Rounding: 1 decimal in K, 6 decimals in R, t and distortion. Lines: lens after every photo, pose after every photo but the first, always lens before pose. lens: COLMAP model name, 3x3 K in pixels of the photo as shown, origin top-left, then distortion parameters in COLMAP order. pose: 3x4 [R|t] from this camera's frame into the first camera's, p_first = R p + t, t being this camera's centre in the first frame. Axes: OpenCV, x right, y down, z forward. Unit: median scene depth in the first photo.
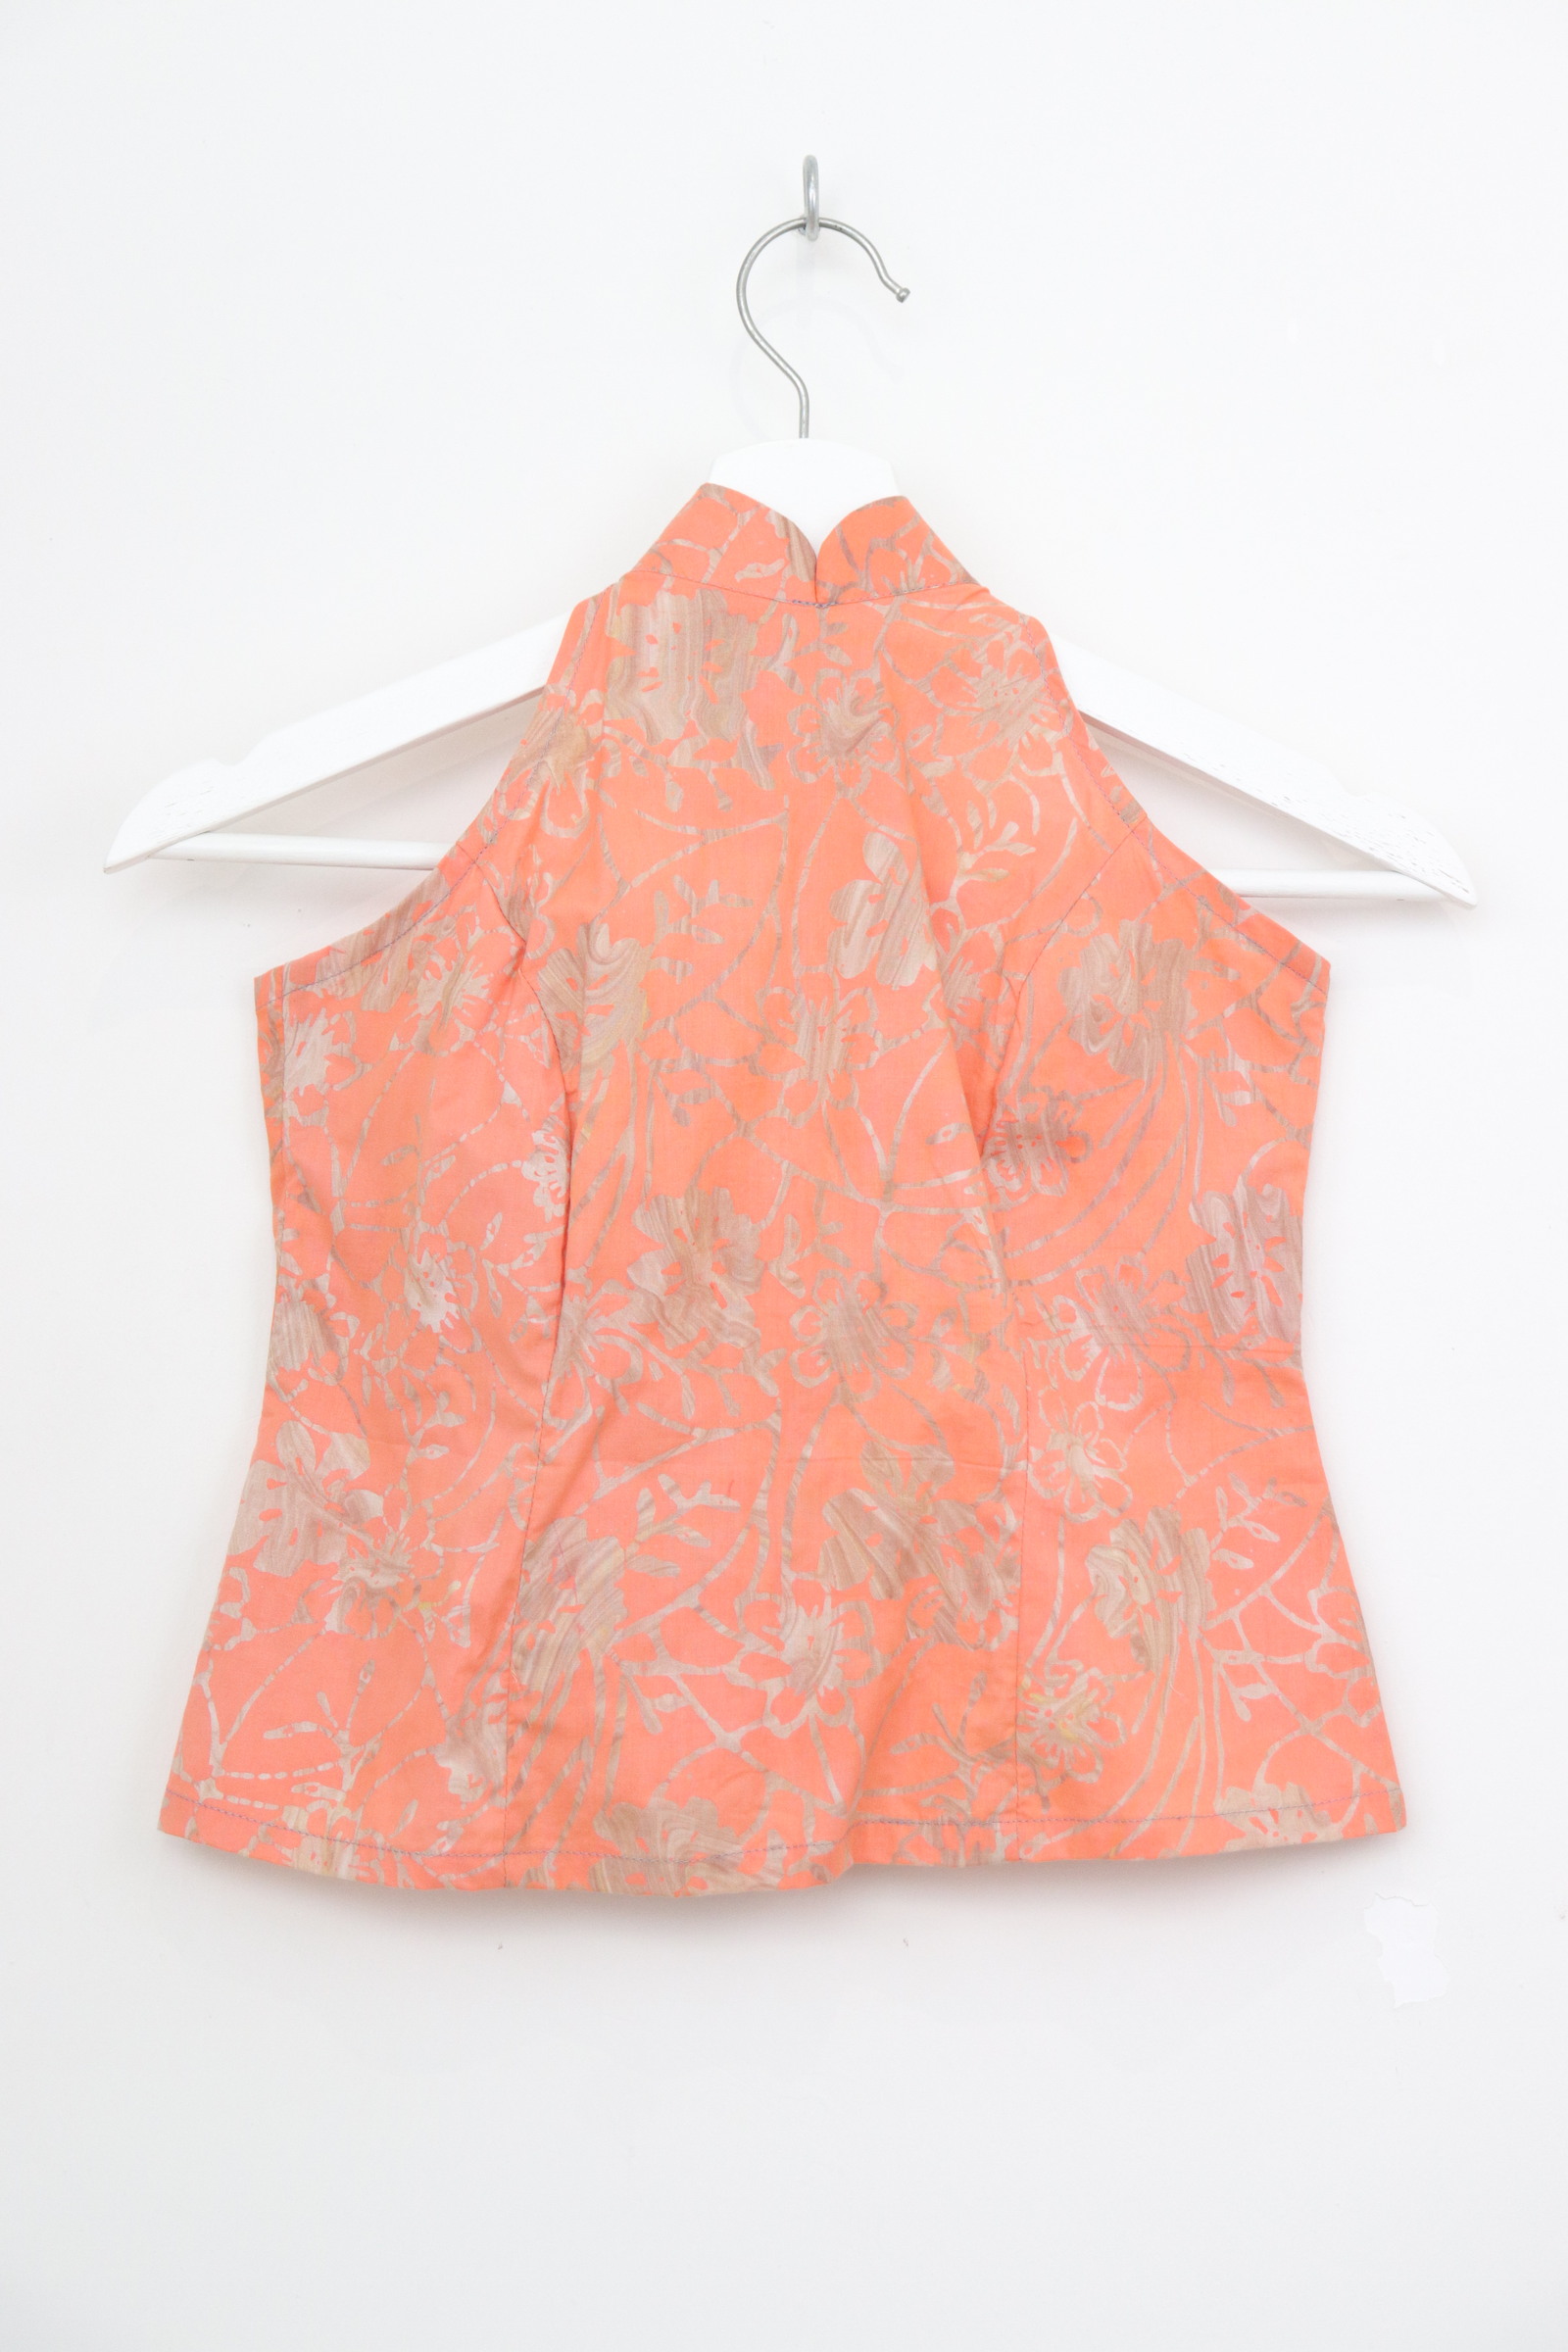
lens RADIAL K [[4346.2, 0, 780.5], [0, 4346.2, 1191.0], [0, 0, 1]] dist [0.179953, 0.000000]
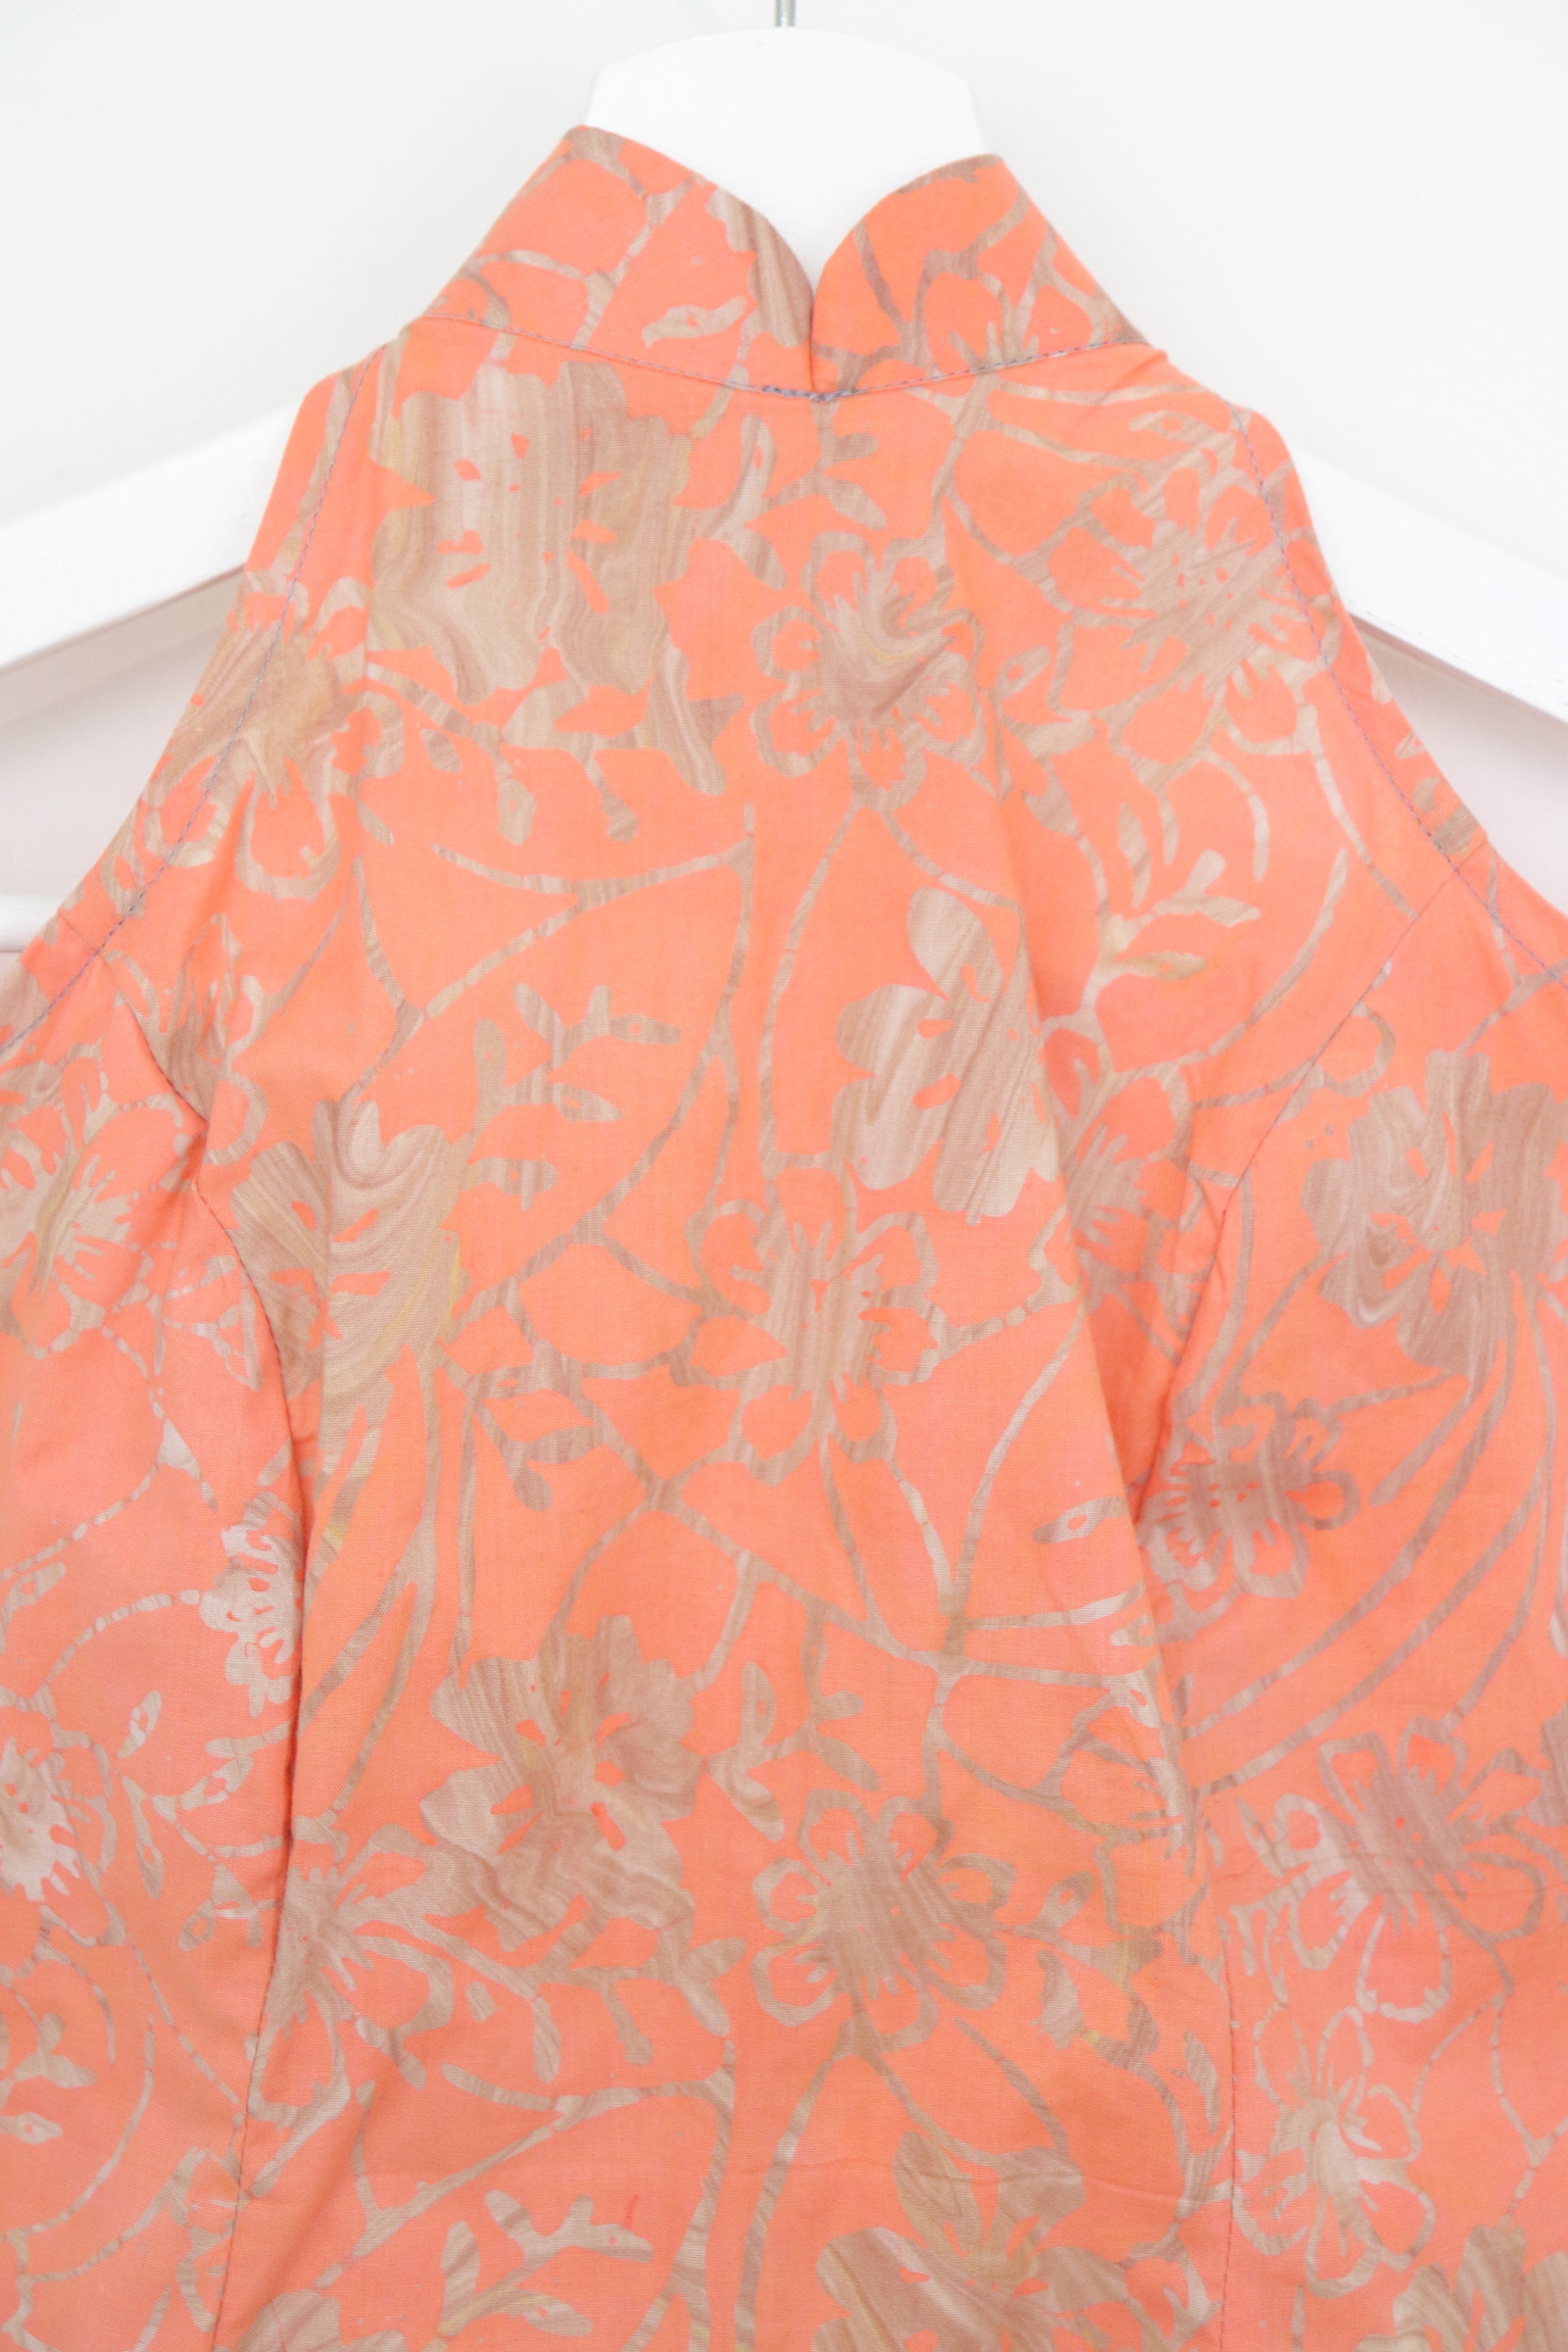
lens RADIAL K [[4346.2, 0, 790.0], [0, 4346.2, 1162.5], [0, 0, 1]] dist [0.179953, 0.000000]
pose [[0.999638, 0.001765, 0.026841, -0.007050], [-0.006127, 0.986555, 0.163313, -0.131576], [-0.026192, -0.163418, 0.986209, 0.521268]]
